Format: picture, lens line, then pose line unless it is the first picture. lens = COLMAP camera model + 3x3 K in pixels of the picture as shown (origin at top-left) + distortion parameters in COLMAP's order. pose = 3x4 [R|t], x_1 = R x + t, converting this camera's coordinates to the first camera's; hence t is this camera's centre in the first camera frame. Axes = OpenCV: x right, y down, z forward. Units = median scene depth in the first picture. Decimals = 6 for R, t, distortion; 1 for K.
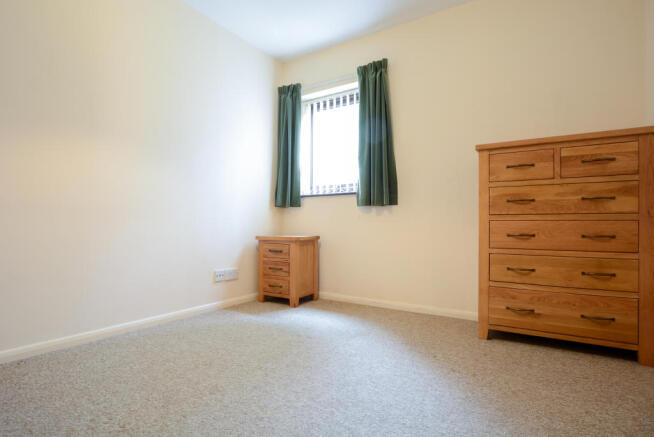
lens RADIAL K [[325.4, 0, 326.8], [0, 325.4, 219.0], [0, 0, 1]] dist [-0.022126, -0.002225]
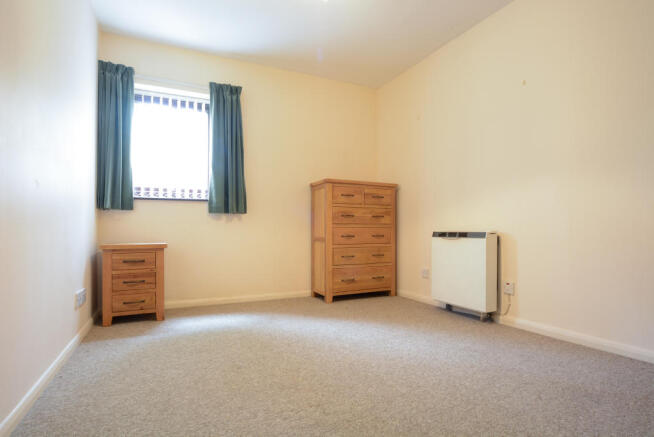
lens RADIAL K [[325.4, 0, 323.4], [0, 325.4, 224.1], [0, 0, 1]] dist [-0.022126, -0.002225]
pose [[0.544446, 0.012808, 0.838698, -0.613399], [-0.011199, 0.999905, -0.008000, 0.001473], [-0.838721, -0.005037, 0.544538, 0.121119]]
